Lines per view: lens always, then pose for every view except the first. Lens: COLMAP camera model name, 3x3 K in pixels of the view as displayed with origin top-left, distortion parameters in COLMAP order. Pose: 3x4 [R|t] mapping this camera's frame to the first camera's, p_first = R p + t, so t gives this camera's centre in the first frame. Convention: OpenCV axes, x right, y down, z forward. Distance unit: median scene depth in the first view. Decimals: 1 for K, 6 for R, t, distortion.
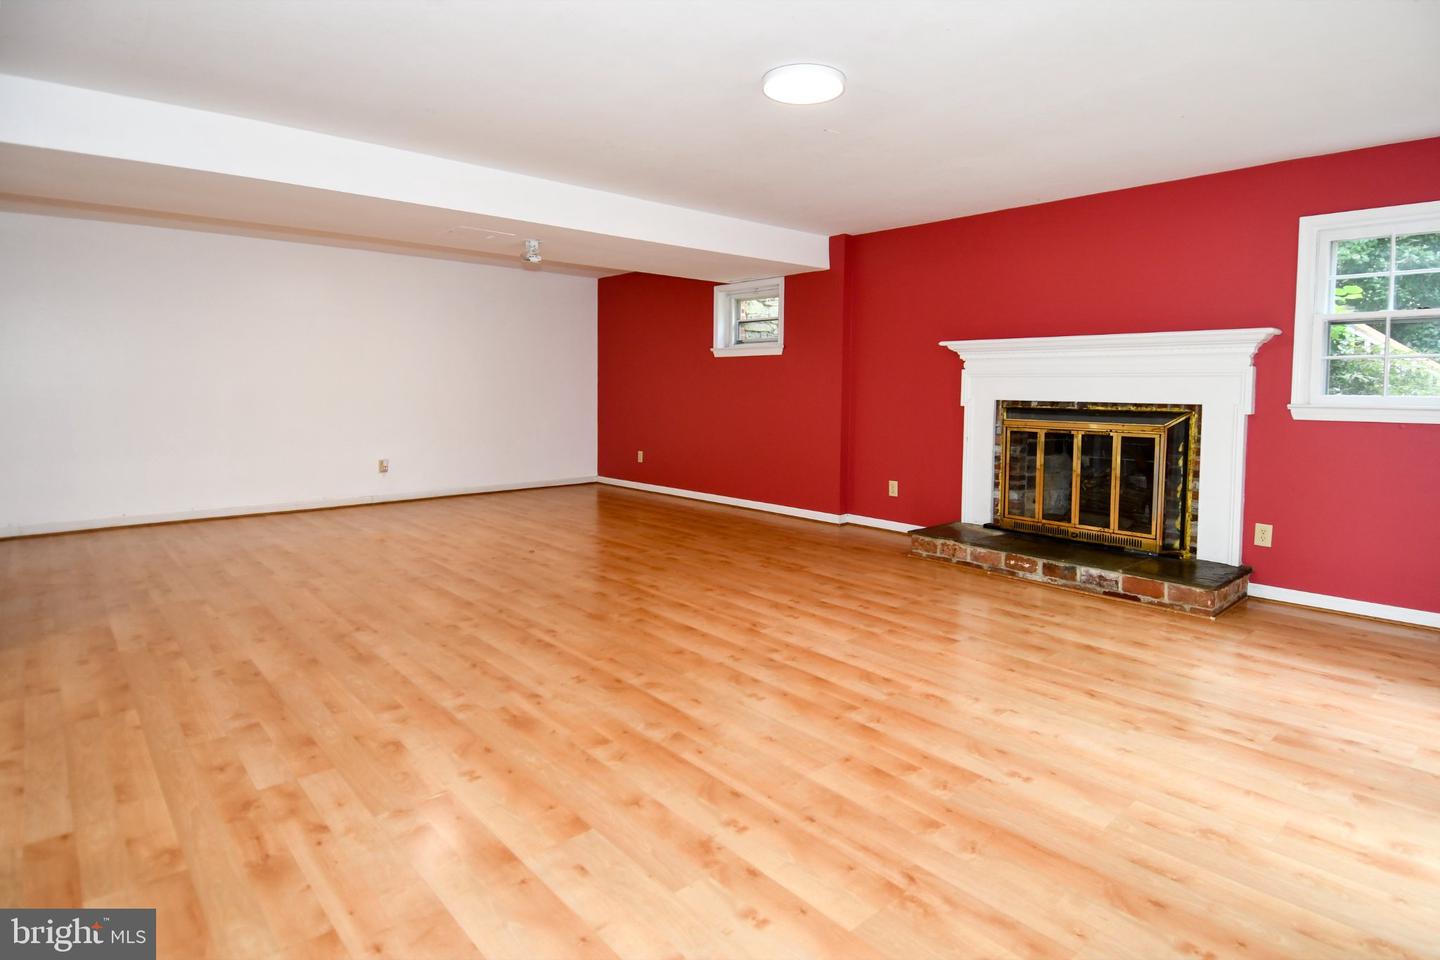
lens RADIAL K [[763.6, 0, 744.7], [0, 763.6, 445.1], [0, 0, 1]] dist [0.047056, -0.042131]
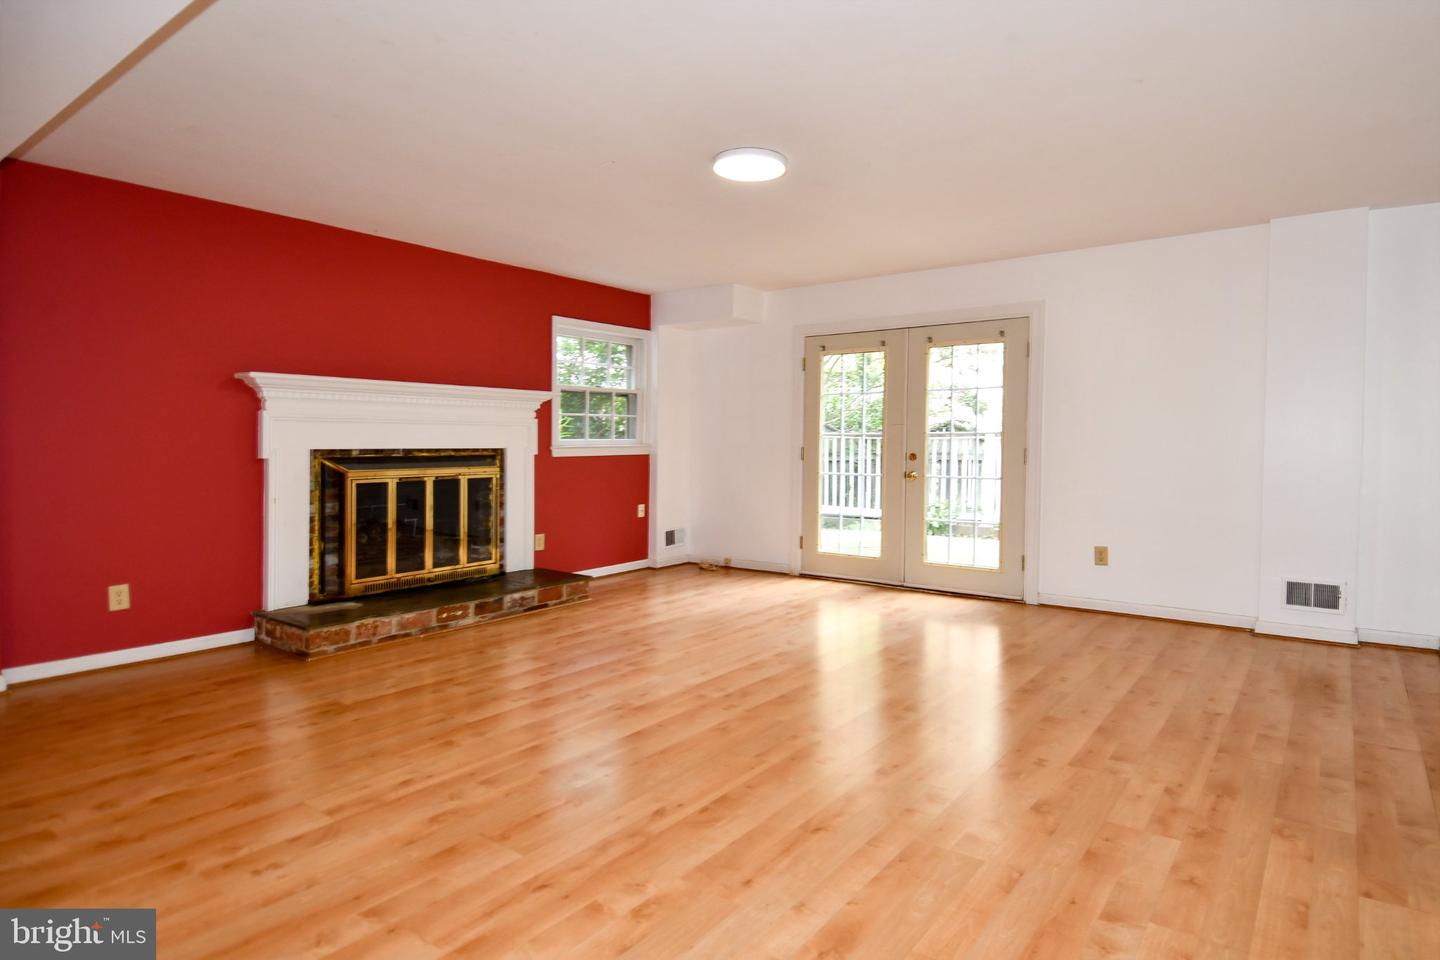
lens RADIAL K [[789.6, 0, 762.3], [0, 789.6, 503.1], [0, 0, 1]] dist [0.073349, -0.061313]
pose [[-0.202353, -0.087126, 0.975429, -0.721503], [0.074608, 0.991768, 0.104063, -0.064280], [-0.976467, 0.093832, -0.194187, 0.814456]]
